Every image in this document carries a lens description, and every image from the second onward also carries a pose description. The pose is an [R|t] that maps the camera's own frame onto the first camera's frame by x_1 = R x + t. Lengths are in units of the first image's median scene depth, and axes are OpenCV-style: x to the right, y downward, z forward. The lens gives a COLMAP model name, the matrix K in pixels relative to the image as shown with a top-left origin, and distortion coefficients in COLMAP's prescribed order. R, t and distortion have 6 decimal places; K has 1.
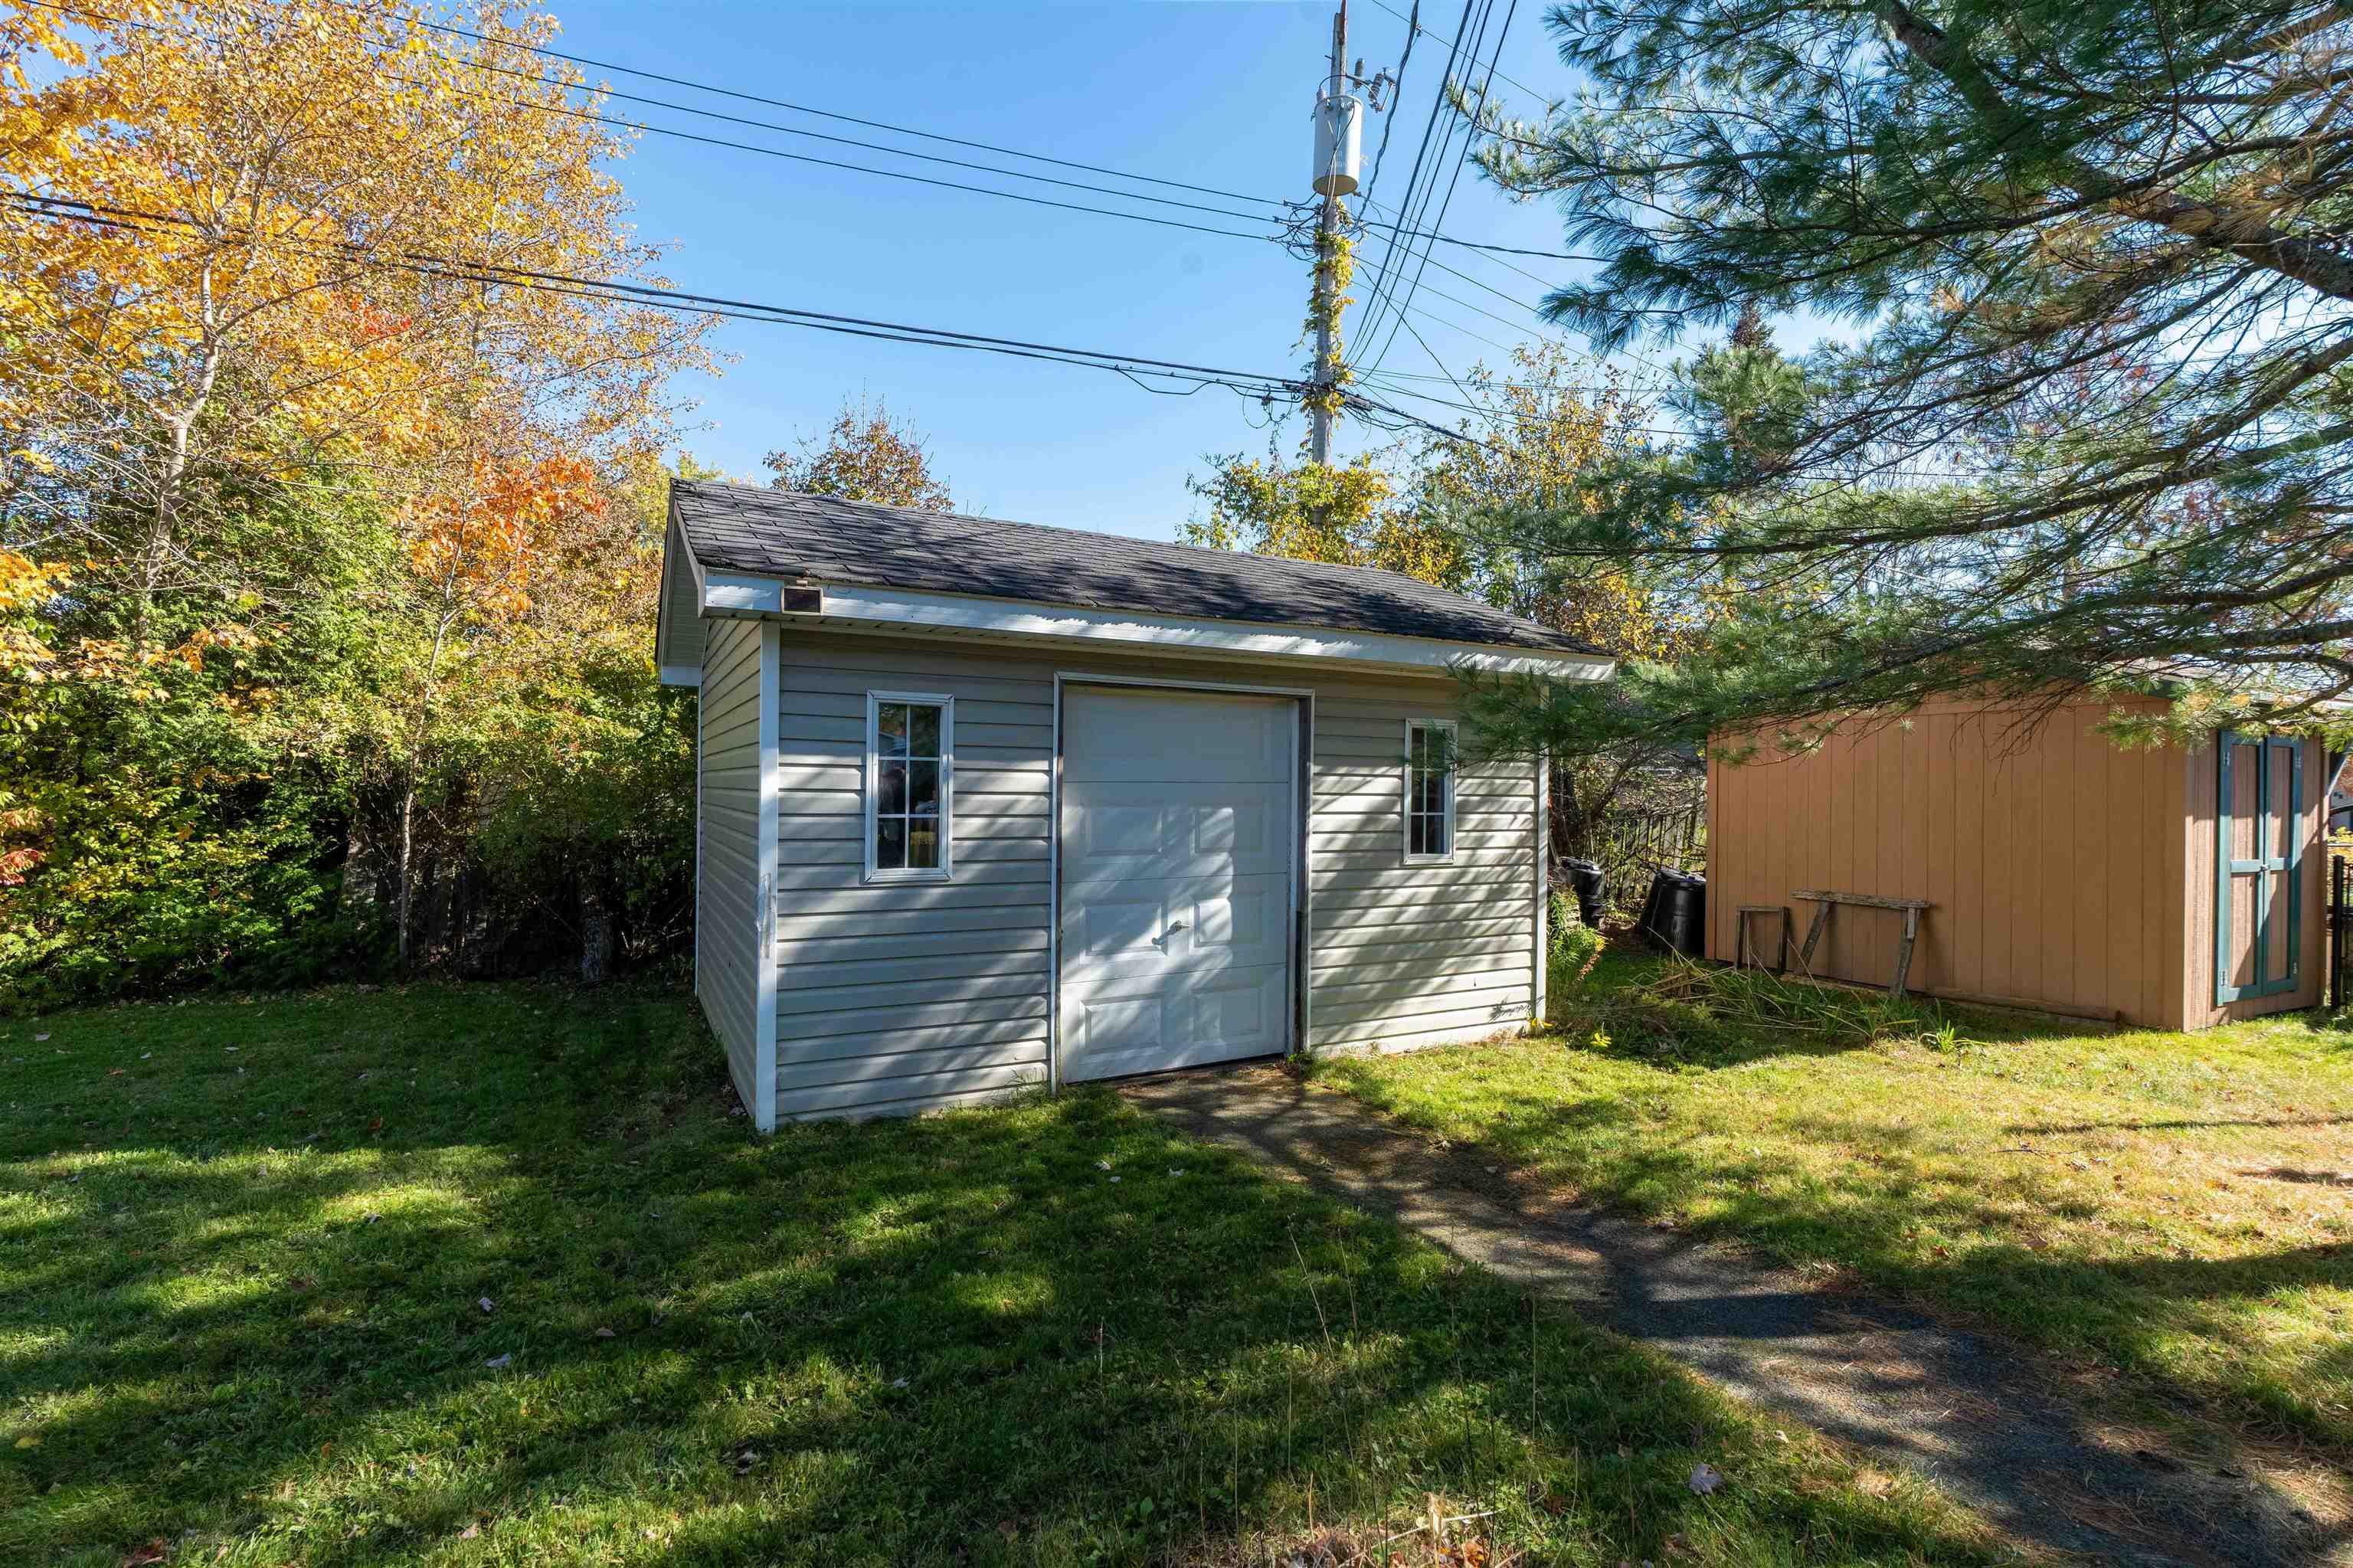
lens RADIAL K [[1076.3, 0, 1169.8], [0, 1076.3, 789.7], [0, 0, 1]] dist [-0.009320, 0.000986]
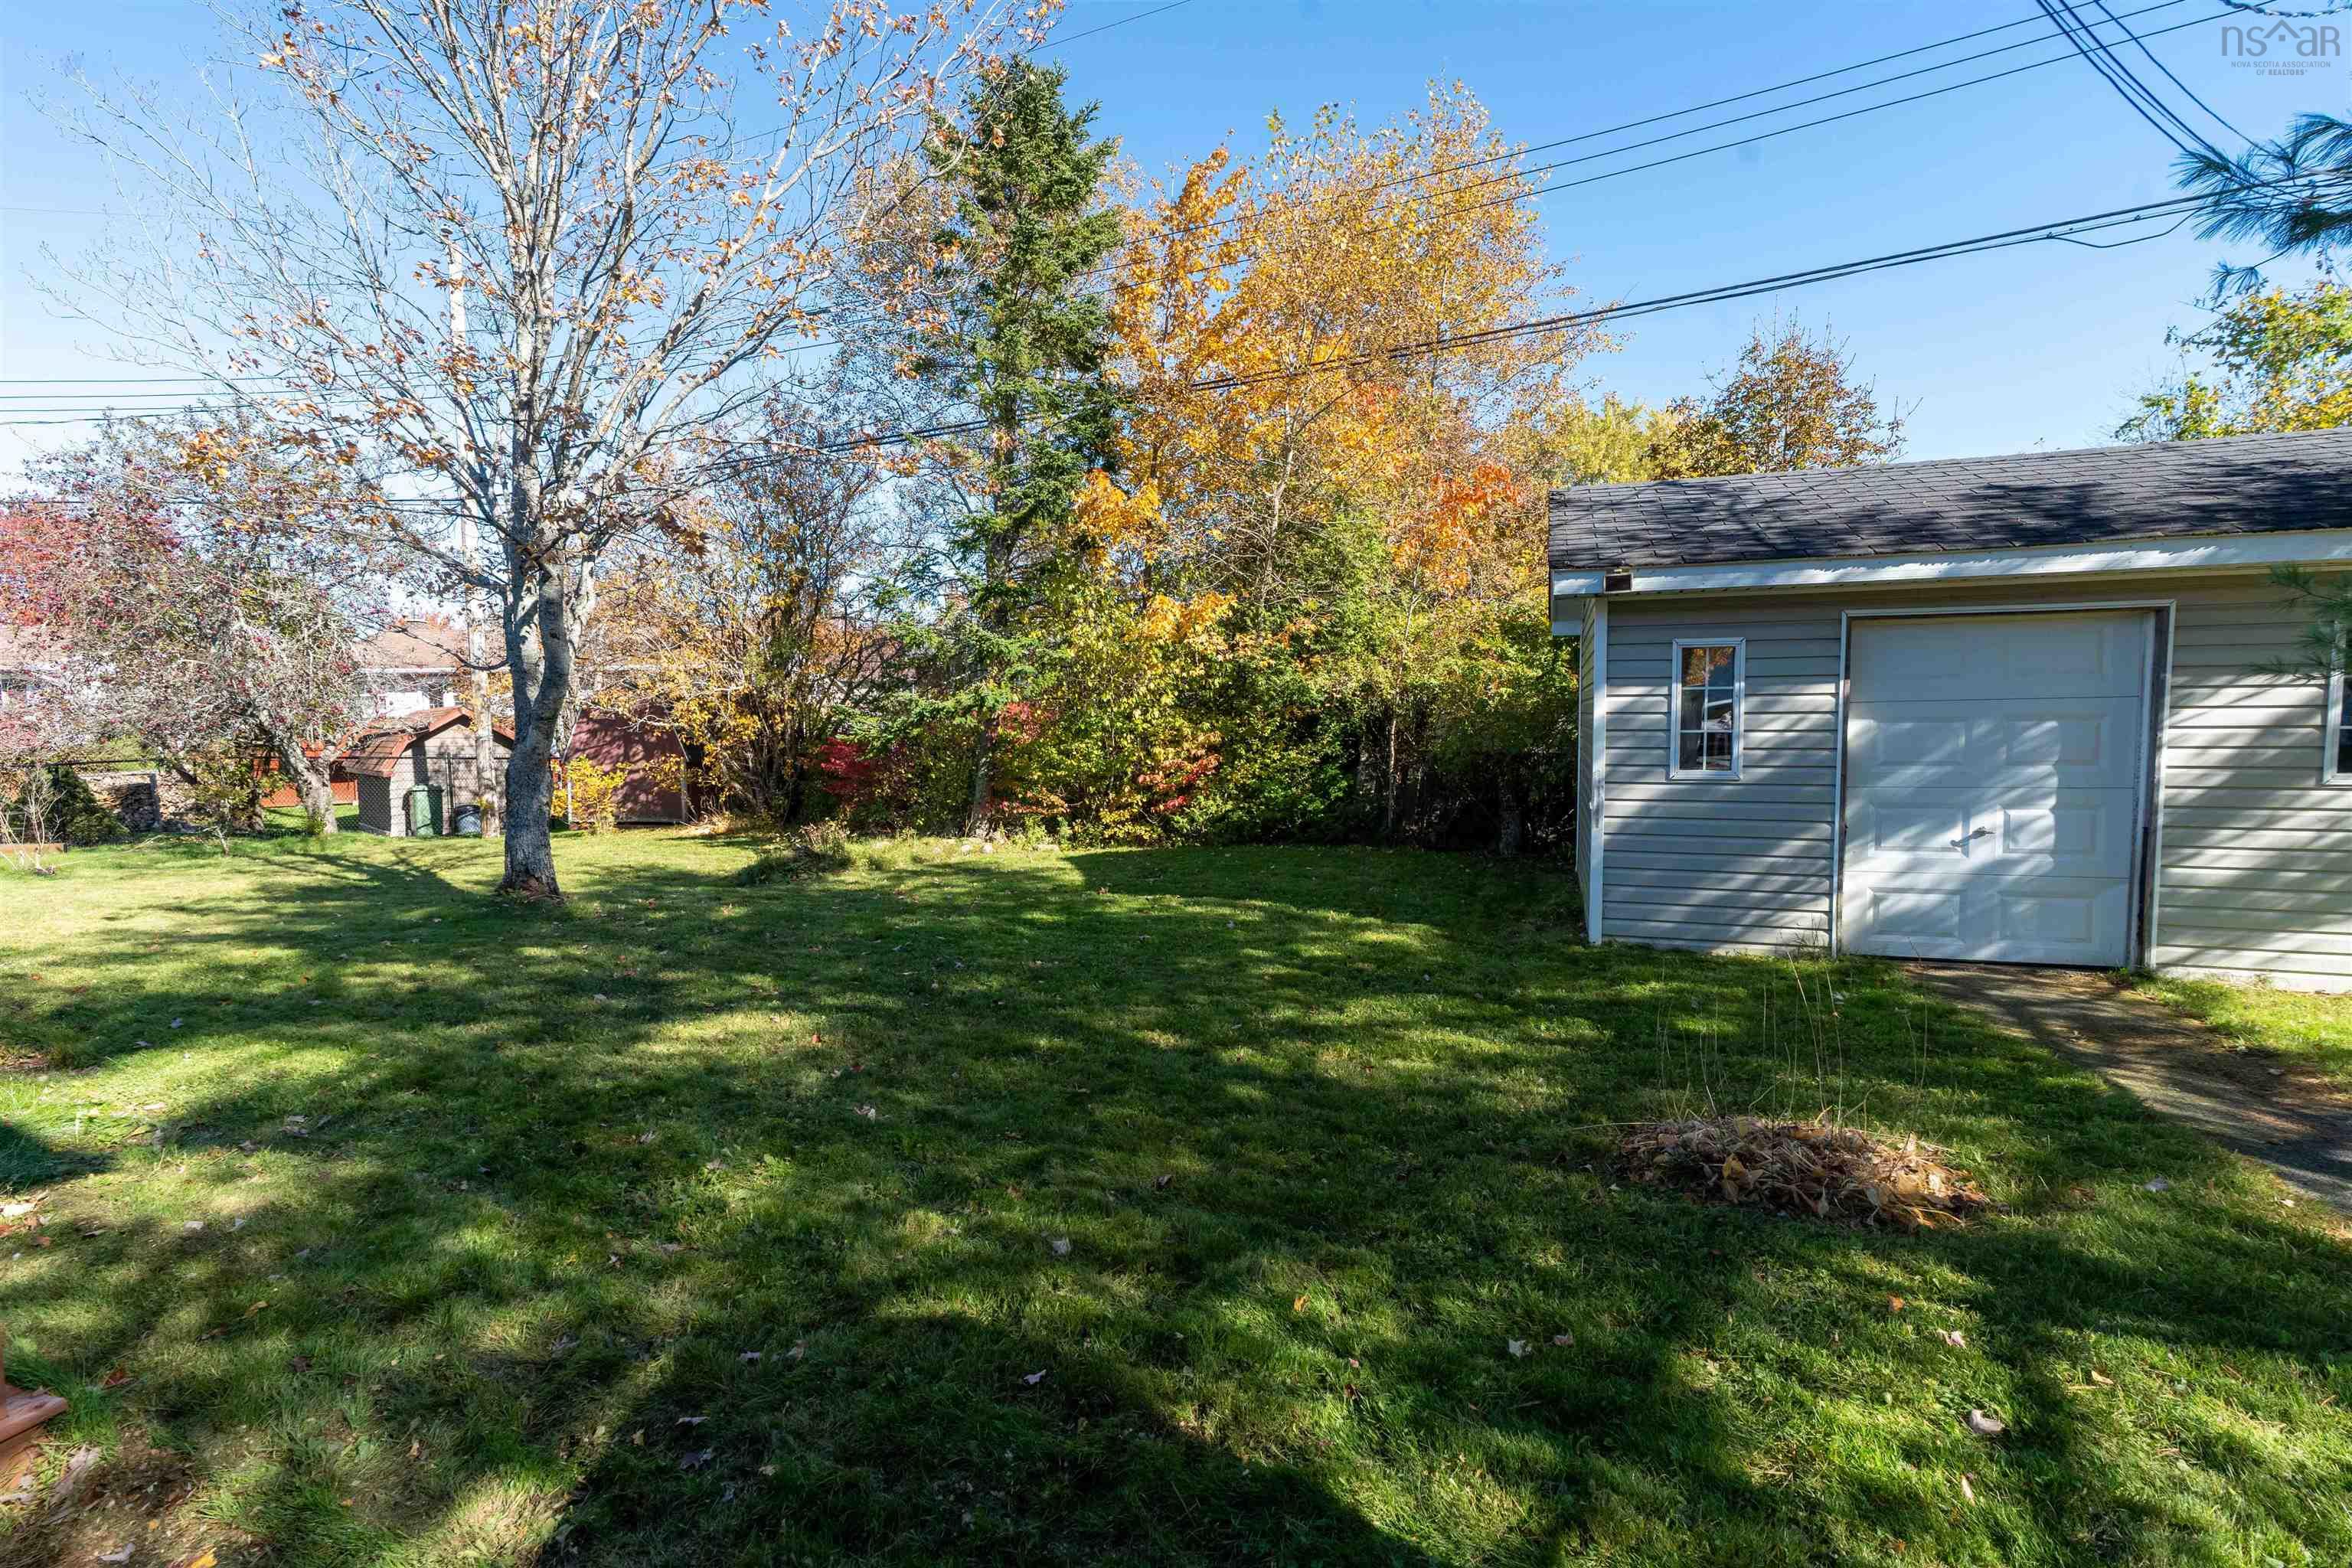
lens RADIAL K [[1075.8, 0, 1166.3], [0, 1075.8, 793.3], [0, 0, 1]] dist [-0.009320, 0.000986]
pose [[0.678051, 0.035438, -0.734160, 0.205749], [0.017419, 0.997782, 0.064252, 0.003496], [0.734809, -0.056355, 0.675929, -0.289466]]
